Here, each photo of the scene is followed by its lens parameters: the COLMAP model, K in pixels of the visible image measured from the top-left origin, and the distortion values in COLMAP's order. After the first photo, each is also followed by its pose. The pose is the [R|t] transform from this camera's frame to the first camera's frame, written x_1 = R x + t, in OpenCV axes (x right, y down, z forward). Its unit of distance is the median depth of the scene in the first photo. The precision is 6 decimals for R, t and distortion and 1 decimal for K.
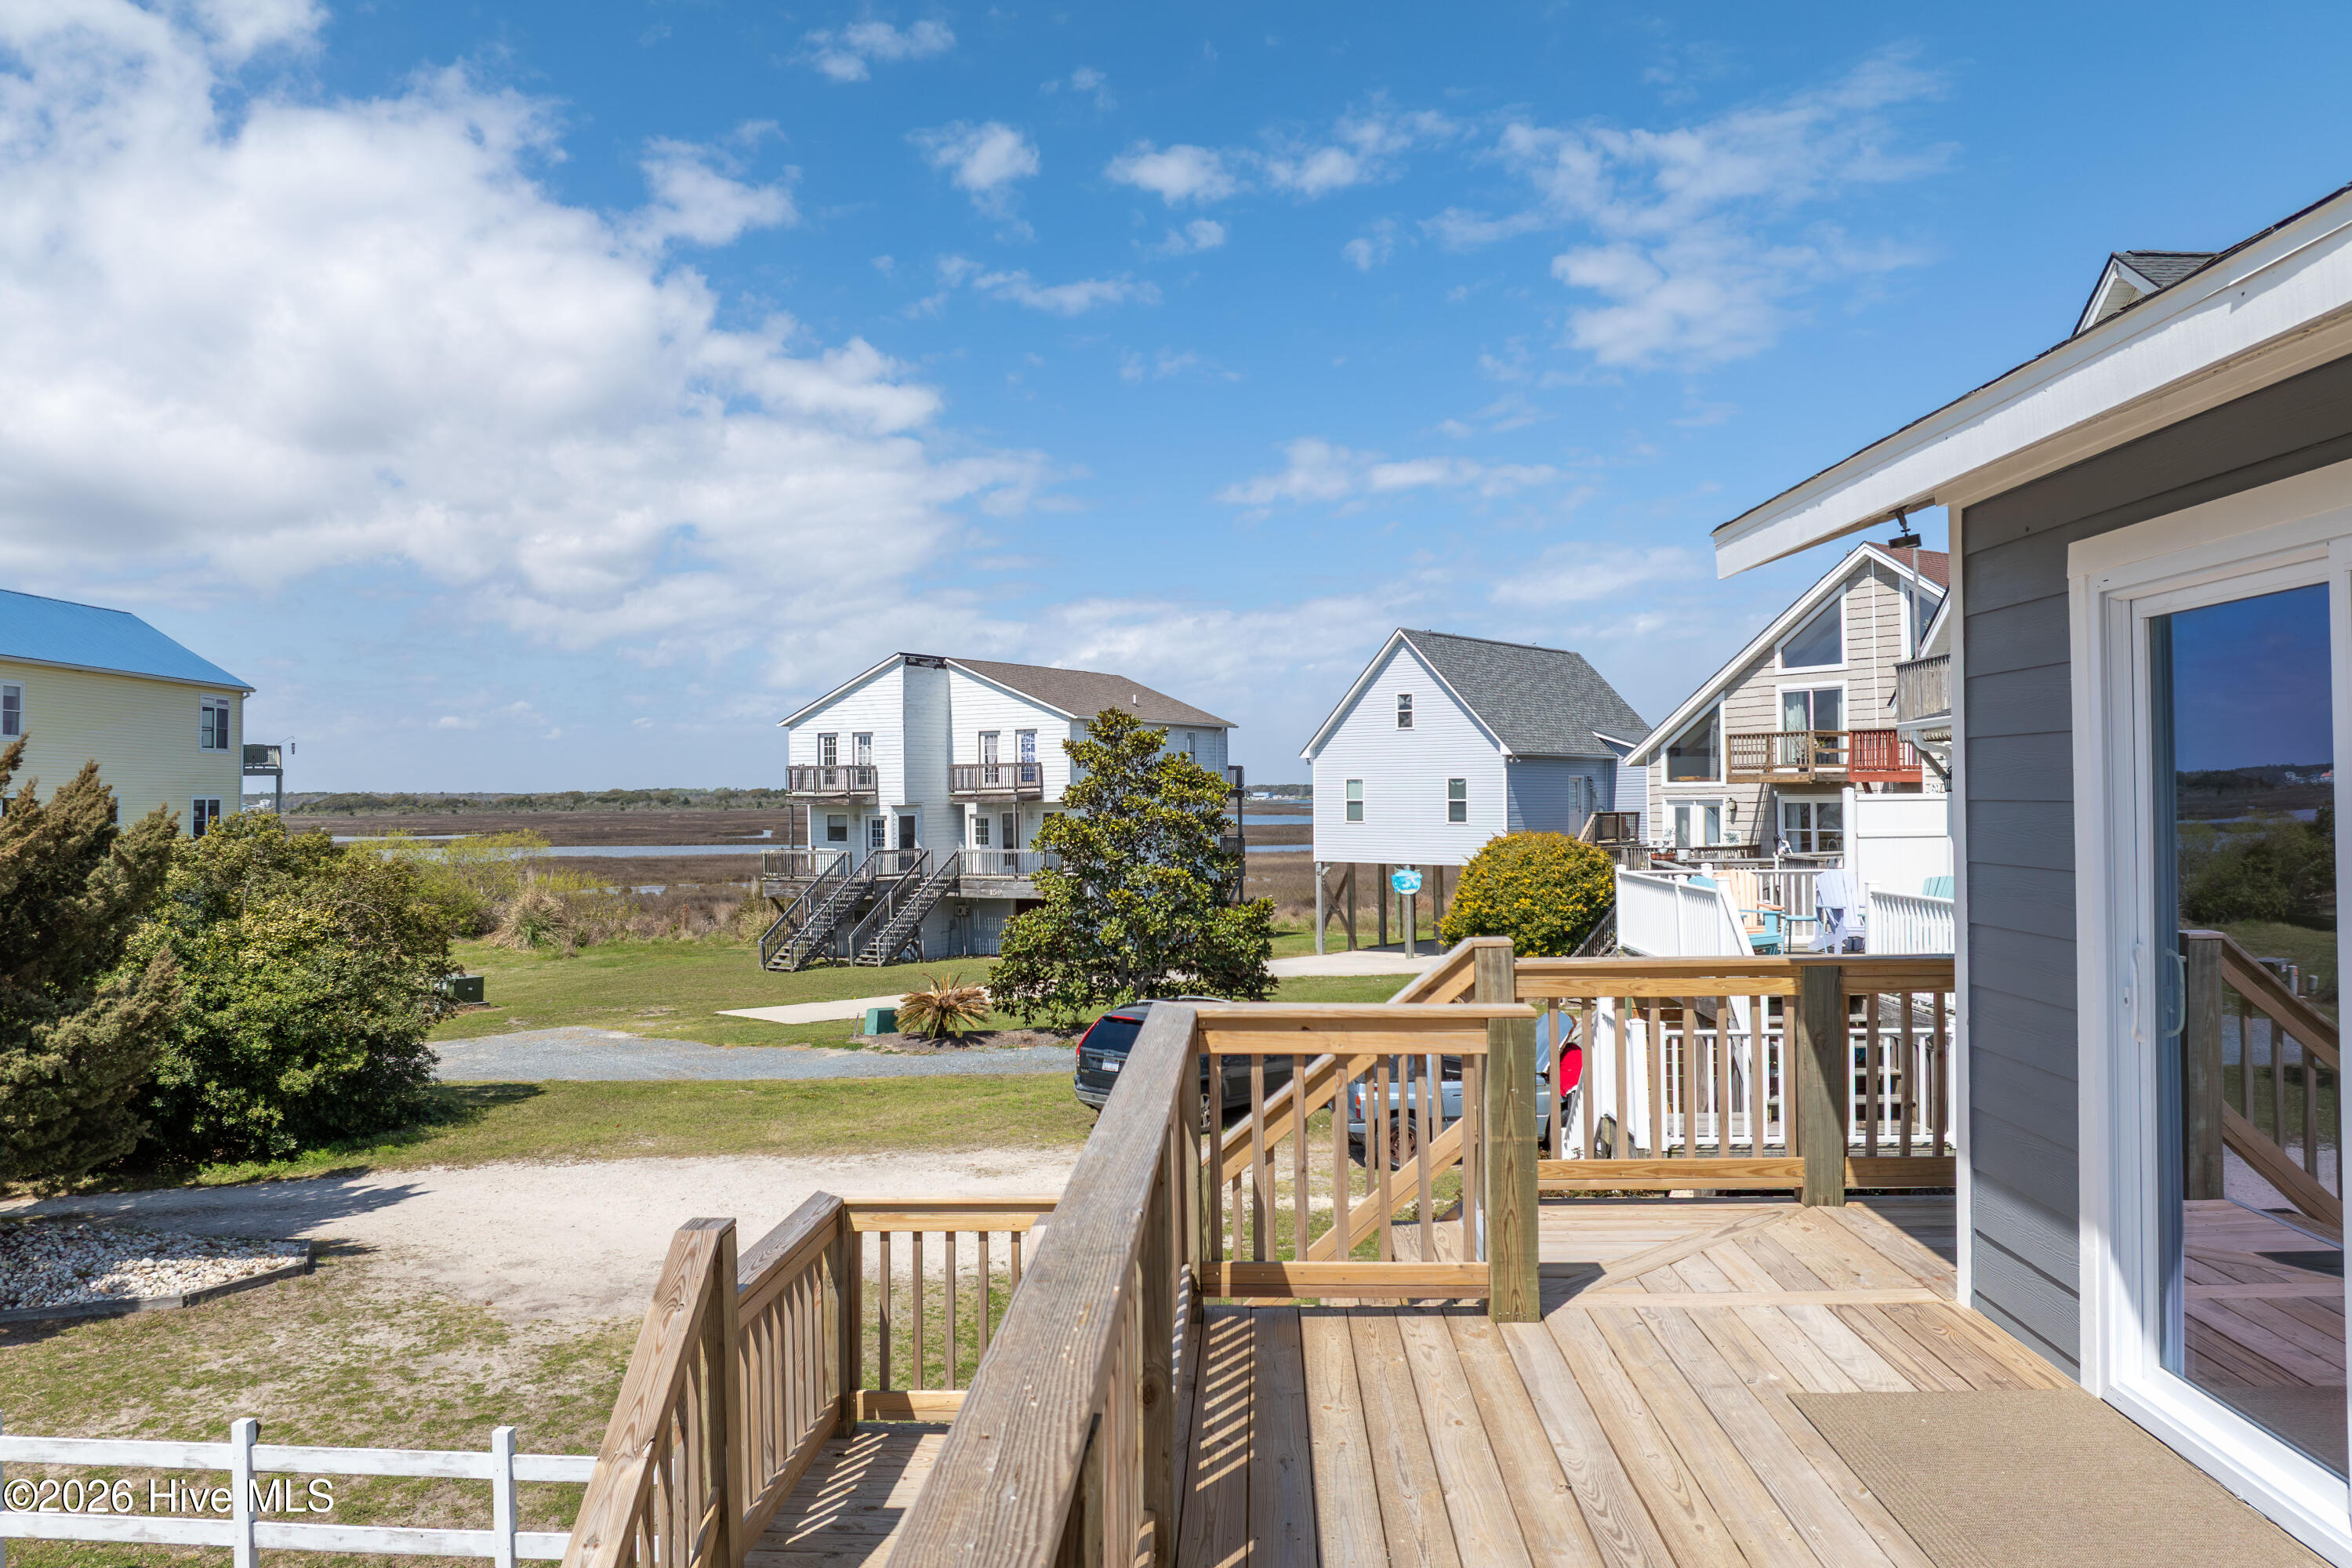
lens RADIAL K [[1657.9, 0, 1176.0], [0, 1657.9, 784.0], [0, 0, 1]] dist [-0.025937, -0.004192]
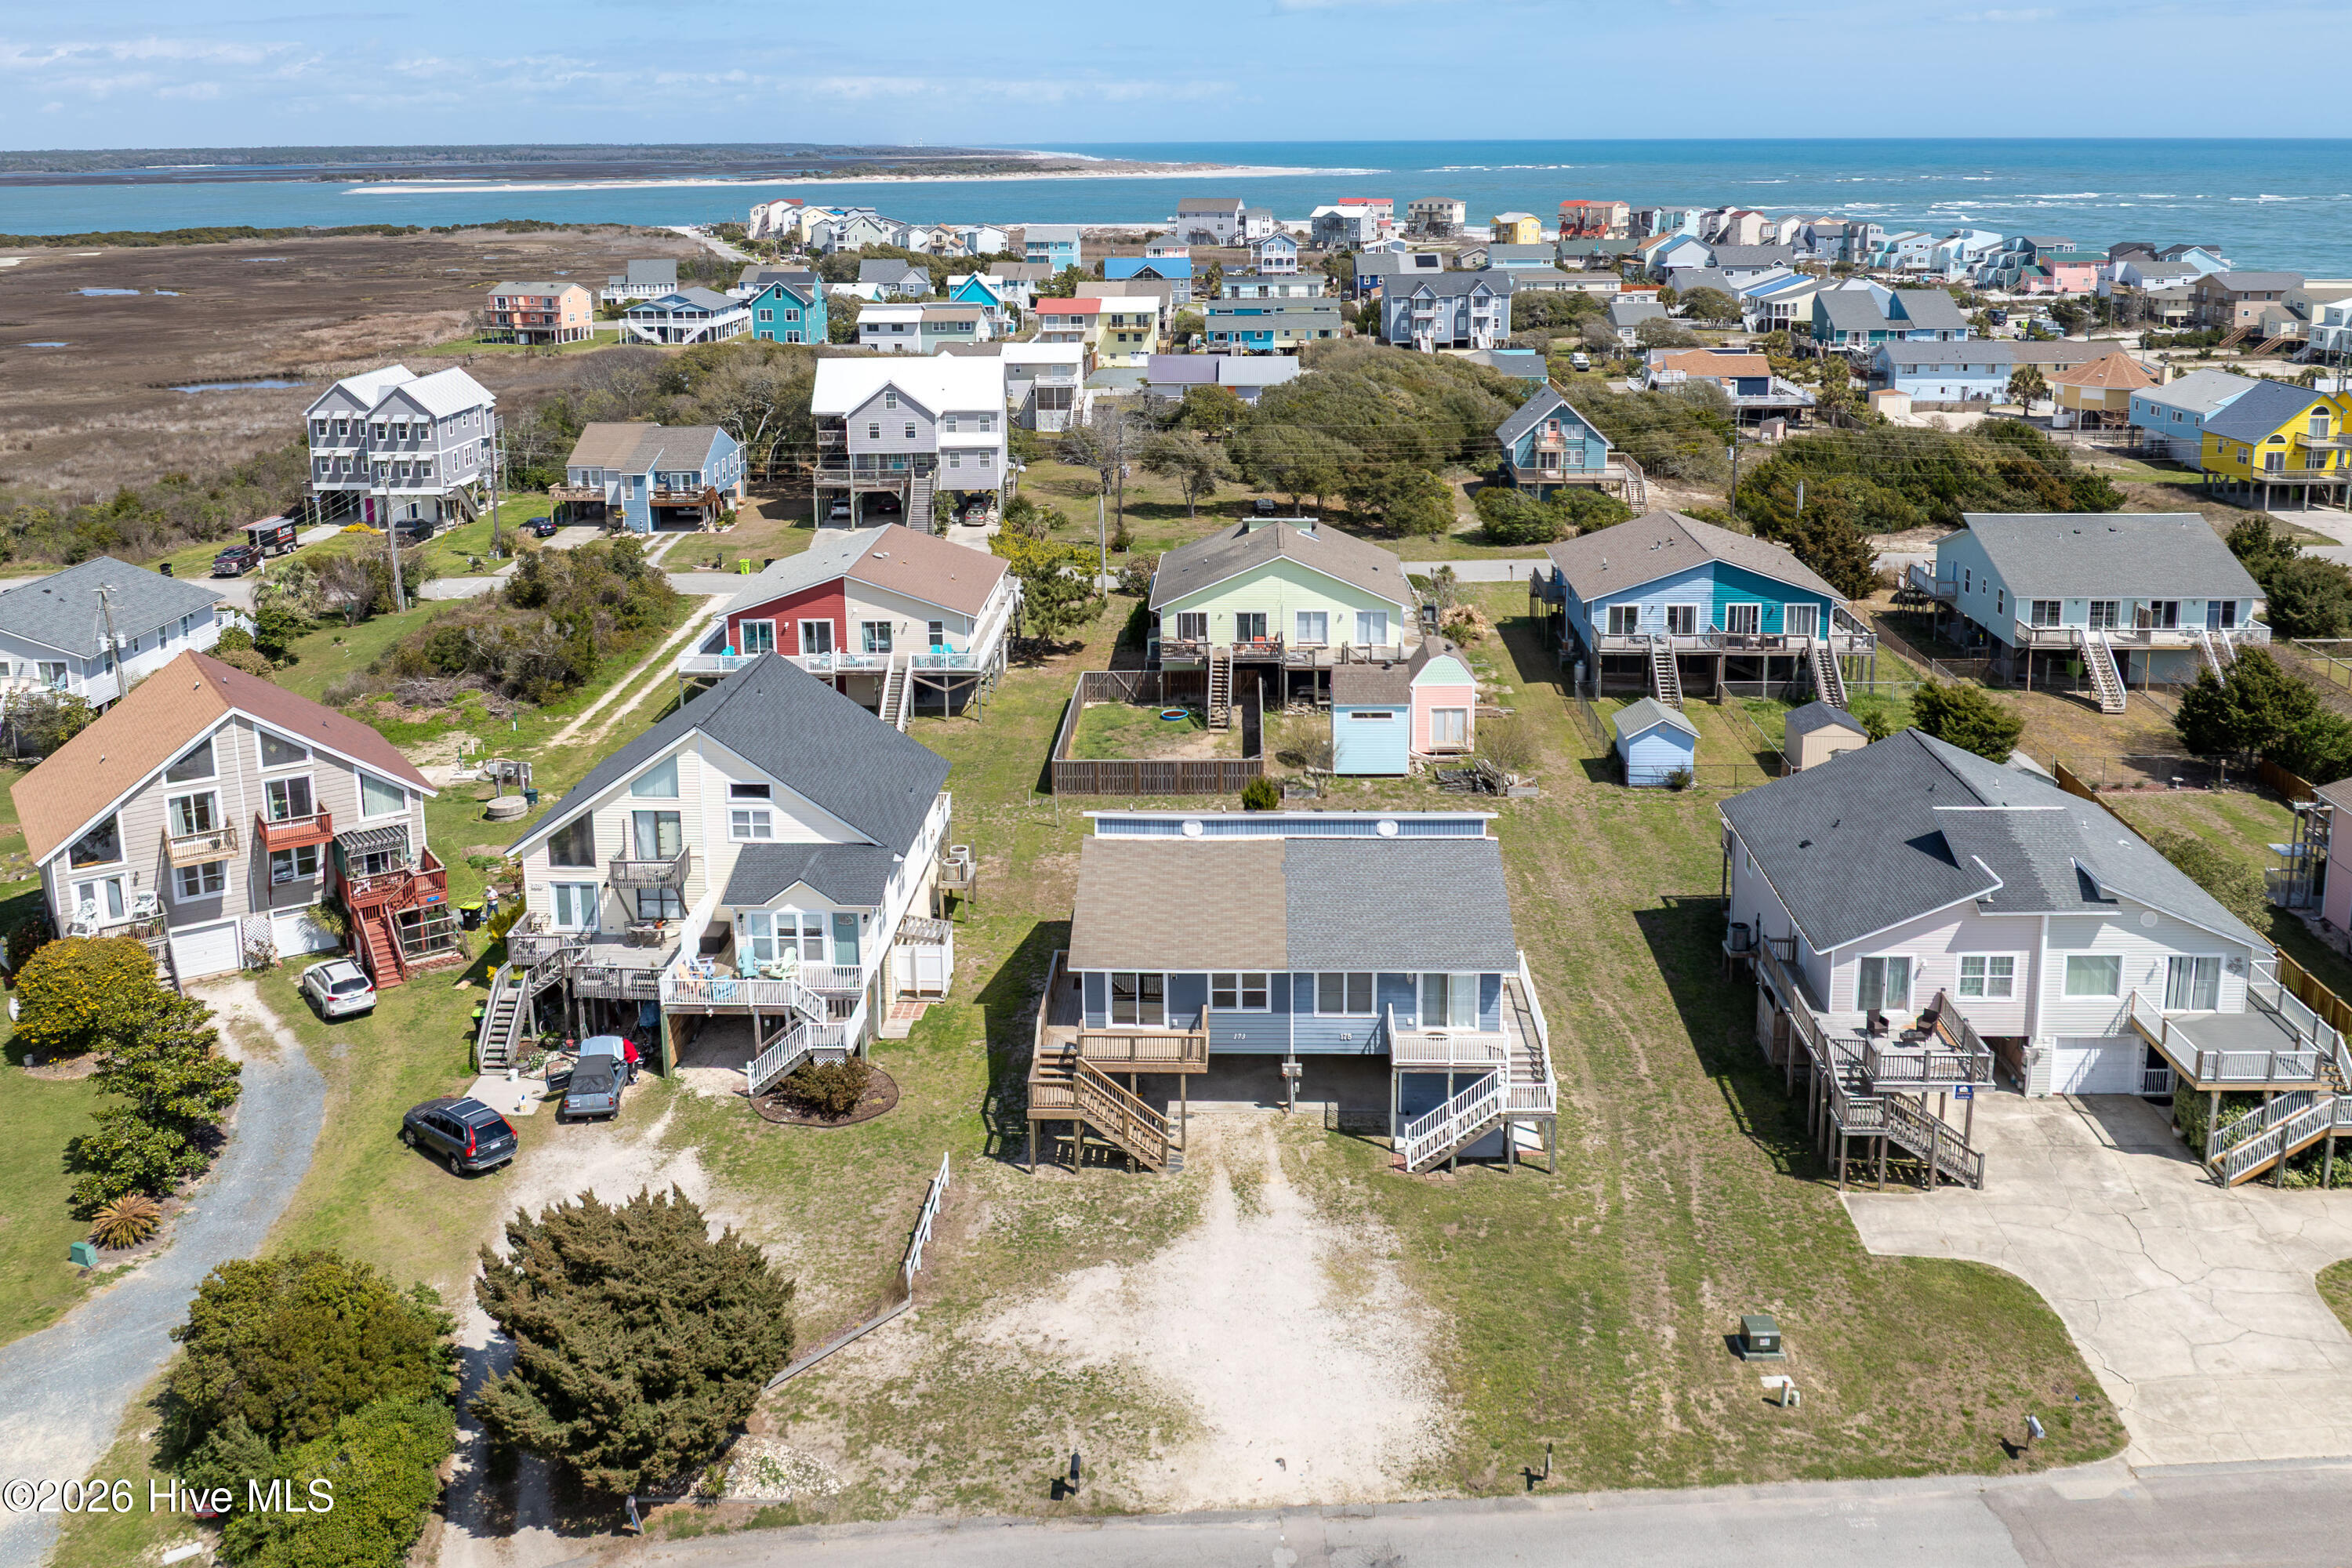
lens RADIAL K [[2033.5, 0, 1189.1], [0, 2033.5, 493.9], [0, 0, 1]] dist [-0.026647, -0.025874]
pose [[-0.013296, -0.163453, 0.986462, -1.468968], [0.001055, 0.986546, 0.163481, -0.646132], [-0.999911, 0.003214, -0.012945, 0.056699]]
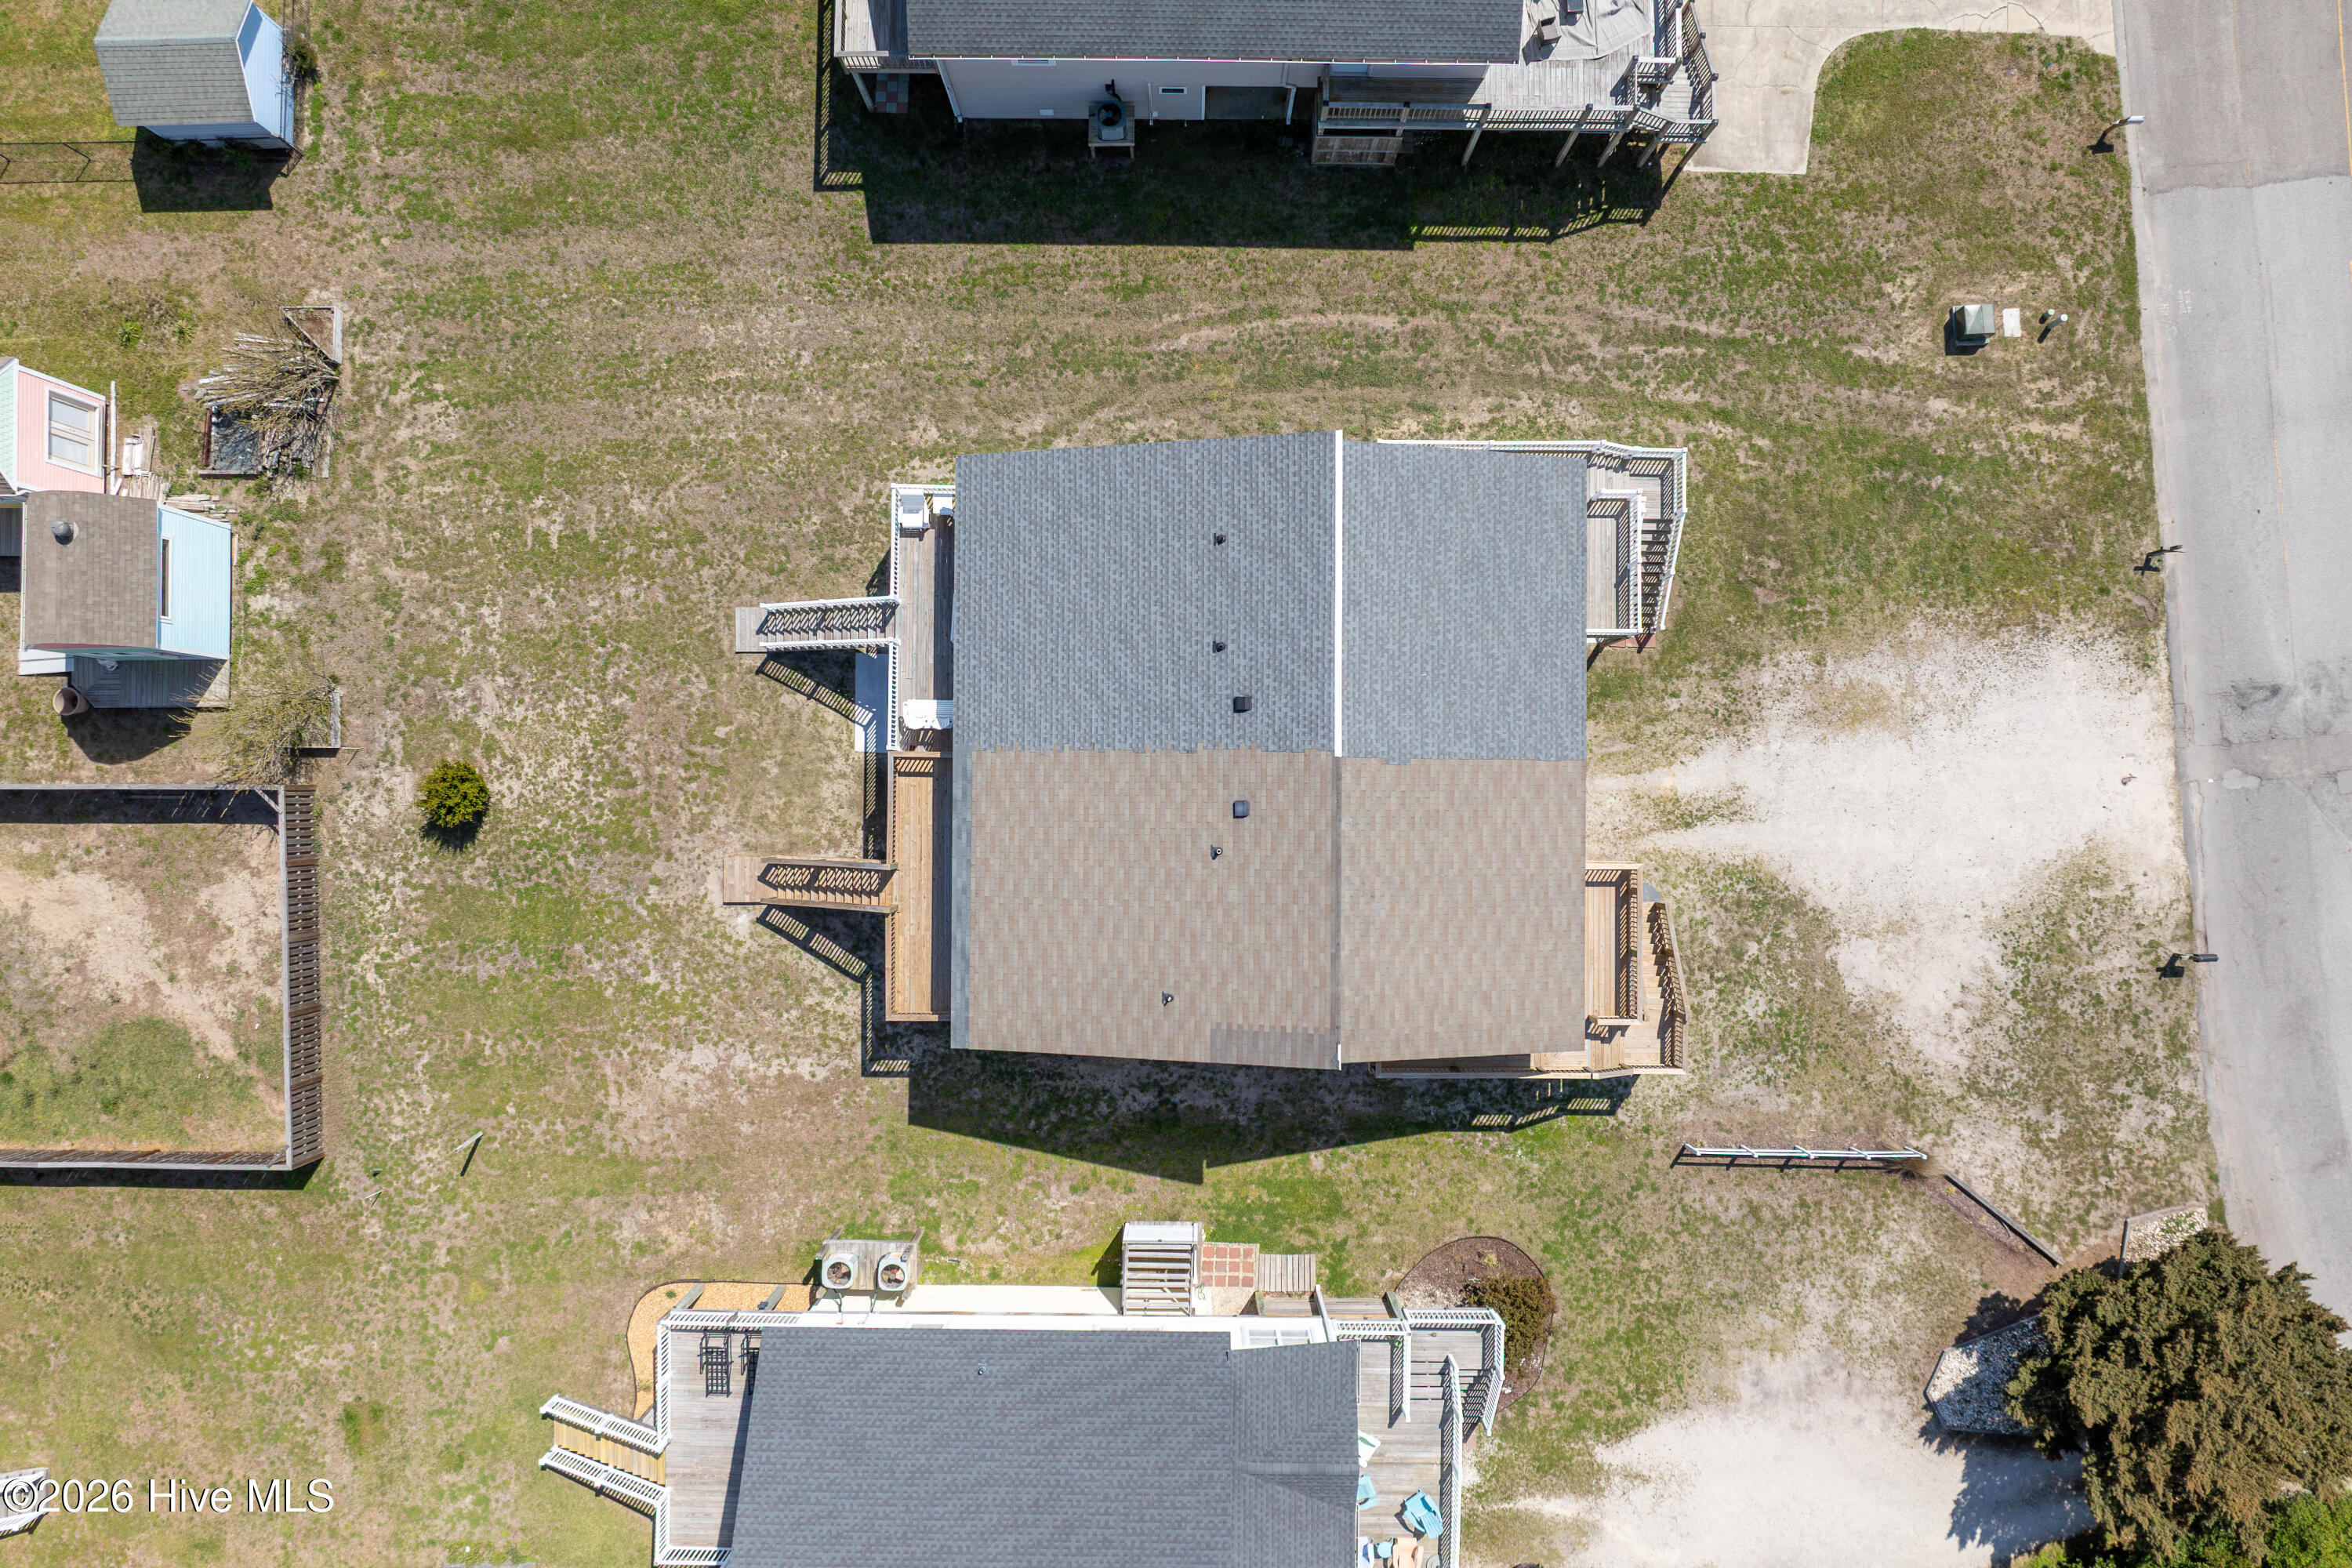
lens RADIAL K [[1661.7, 0, 1185.2], [0, 1661.7, 721.8], [0, 0, 1]] dist [-0.031079, -0.012234]
pose [[-0.999012, 0.043640, 0.008378, 0.263252], [0.009492, 0.025379, 0.999633, -1.011724], [0.043411, 0.998725, -0.025768, -0.051427]]
